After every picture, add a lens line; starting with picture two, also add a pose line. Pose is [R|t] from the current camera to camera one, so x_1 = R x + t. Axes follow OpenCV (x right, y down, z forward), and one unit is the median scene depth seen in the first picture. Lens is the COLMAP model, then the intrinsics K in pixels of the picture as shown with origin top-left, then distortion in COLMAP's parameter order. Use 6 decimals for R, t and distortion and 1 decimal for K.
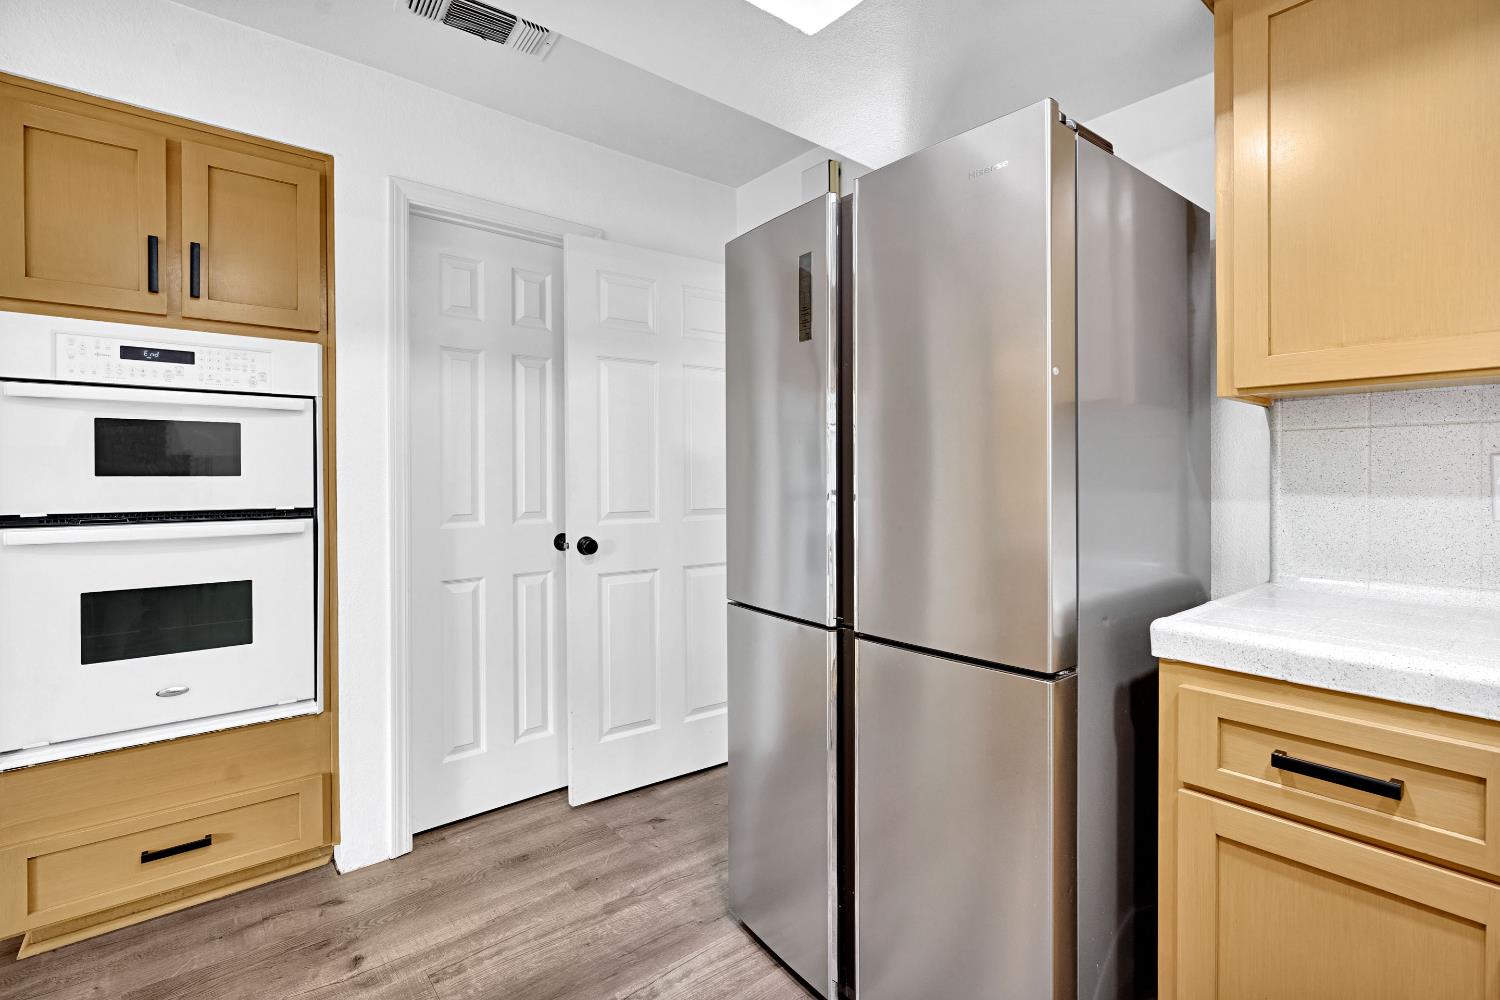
lens RADIAL K [[691.7, 0, 752.2], [0, 691.7, 483.6], [0, 0, 1]] dist [-0.007797, 0.002734]
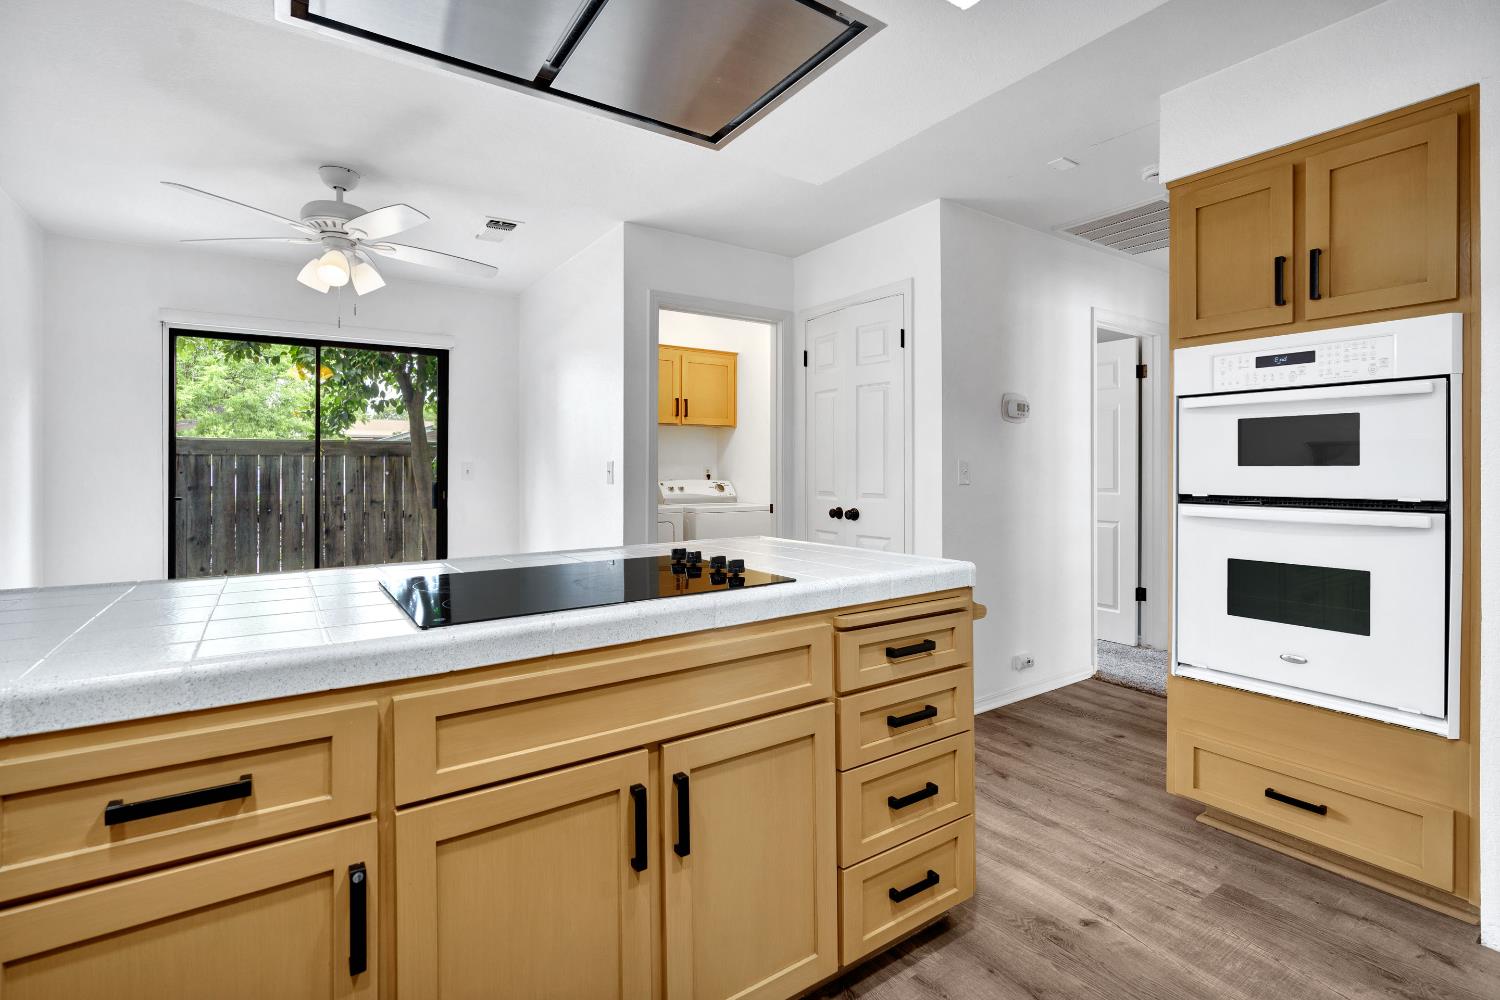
lens RADIAL K [[691.7, 0, 756.5], [0, 691.7, 476.4], [0, 0, 1]] dist [-0.007797, 0.002734]
pose [[-0.076484, 0.014307, -0.996968, 0.325672], [-0.007410, 0.999861, 0.014917, -0.003859], [0.997043, 0.008528, -0.076367, 0.209347]]
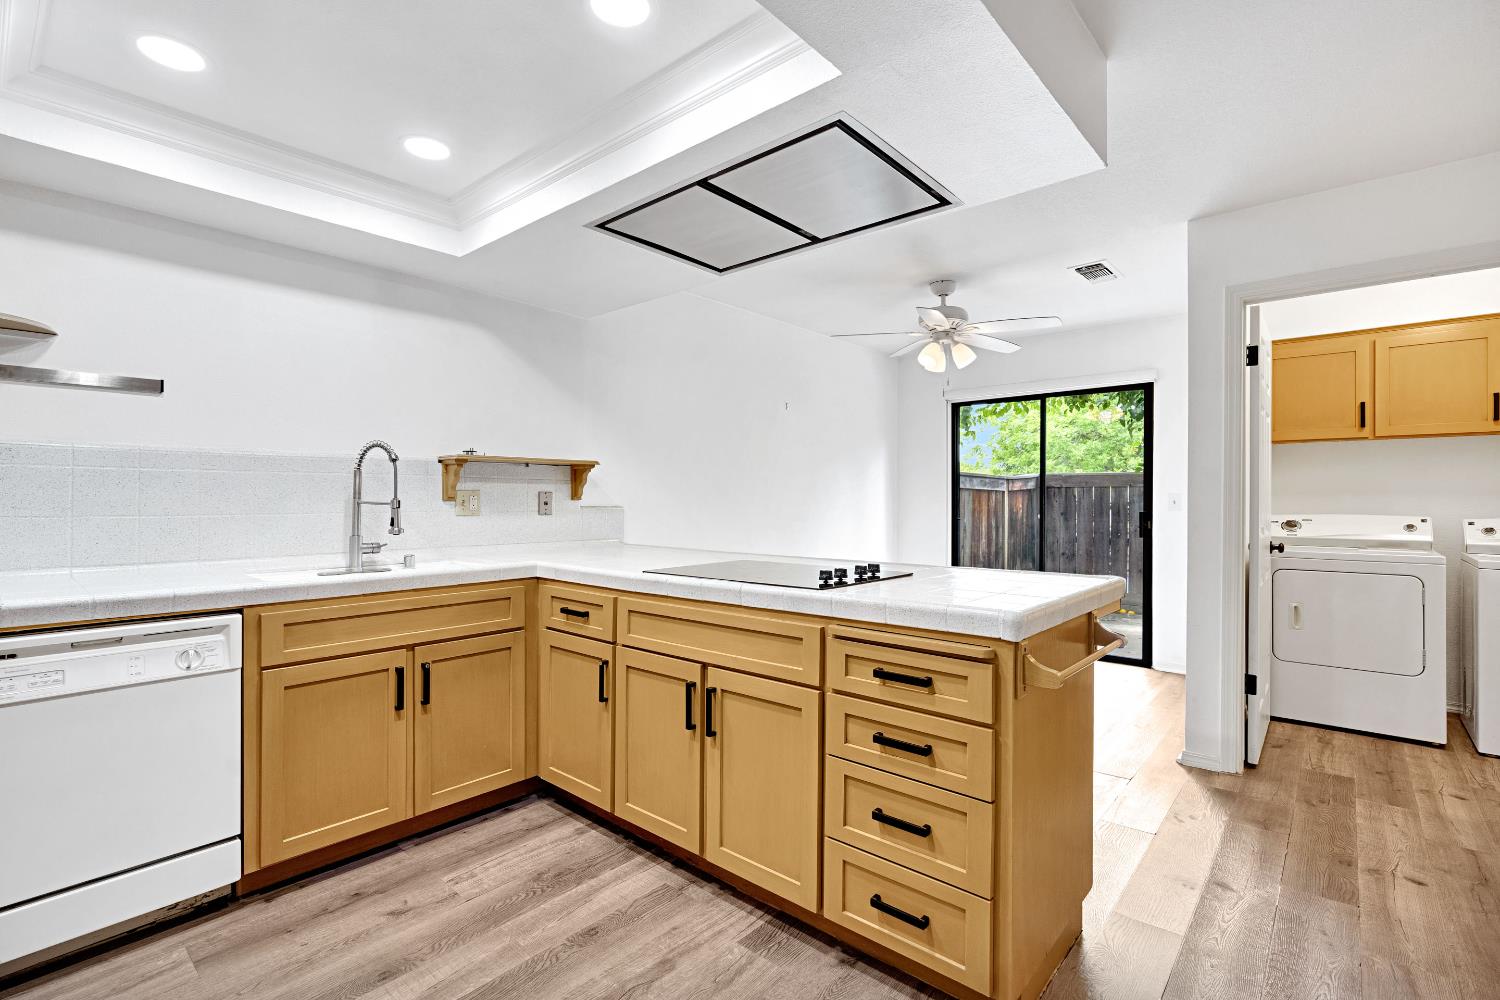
lens RADIAL K [[691.7, 0, 744.1], [0, 691.7, 496.1], [0, 0, 1]] dist [-0.007797, 0.002734]
pose [[-0.987166, 0.001971, -0.159687, -0.204278], [0.000967, 0.999979, 0.006365, -0.013654], [0.159697, 0.006129, -0.987147, 1.165164]]
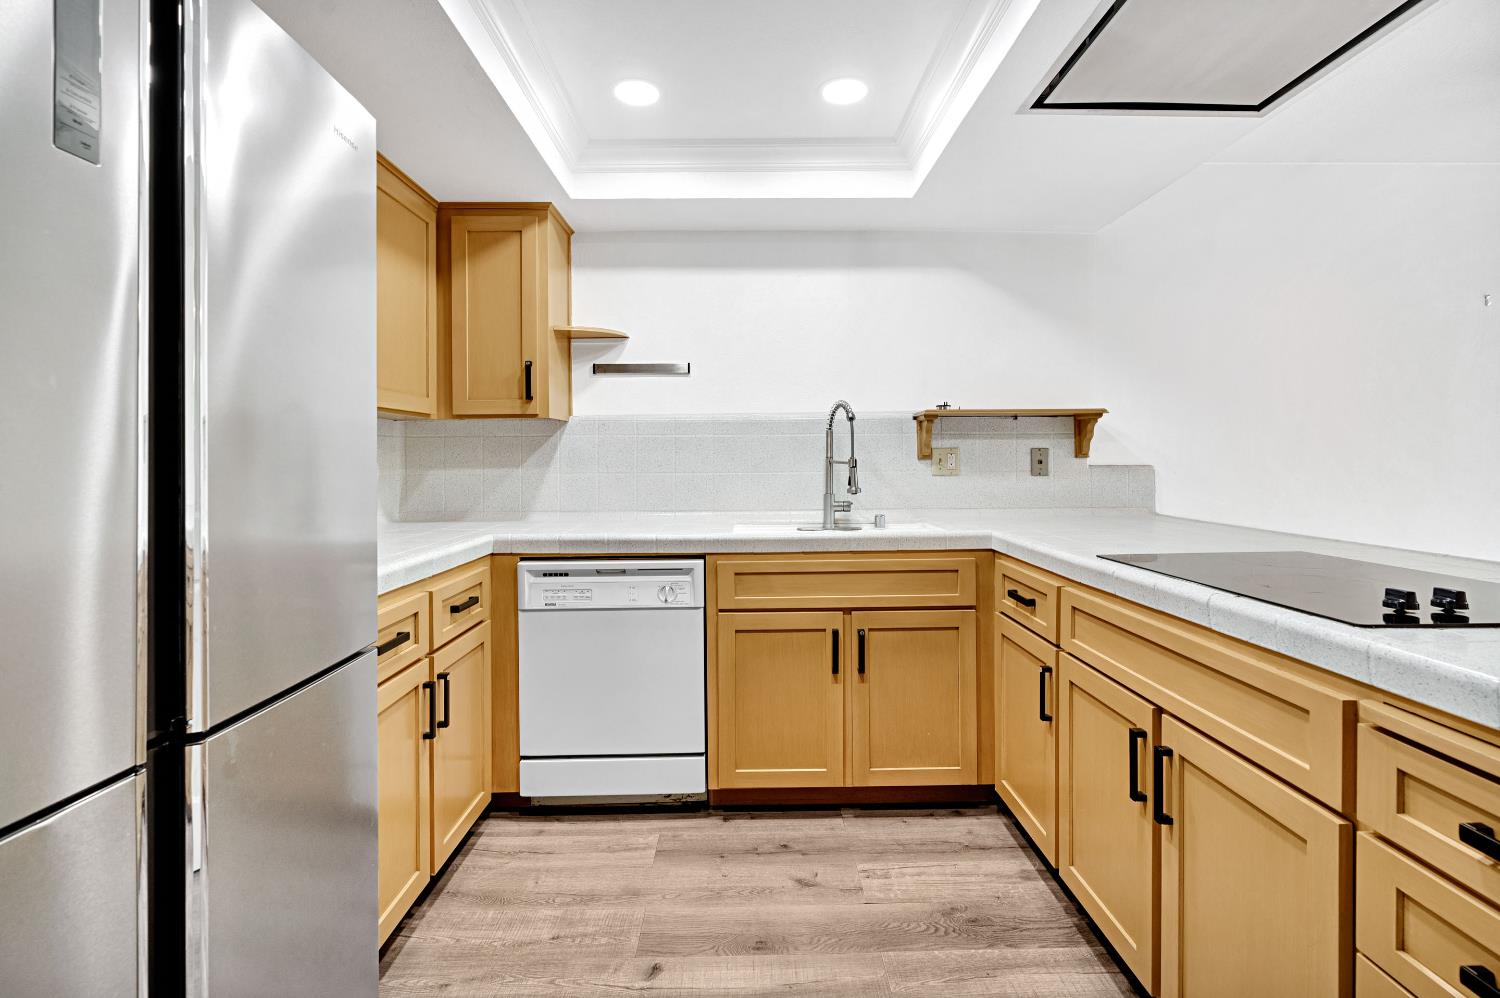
lens RADIAL K [[691.7, 0, 754.6], [0, 691.7, 454.1], [0, 0, 1]] dist [-0.007797, 0.002734]
pose [[-0.783804, 0.013250, 0.620867, -0.437412], [0.015708, 0.999875, -0.001508, -0.008899], [-0.620810, 0.008570, -0.783914, 0.890732]]
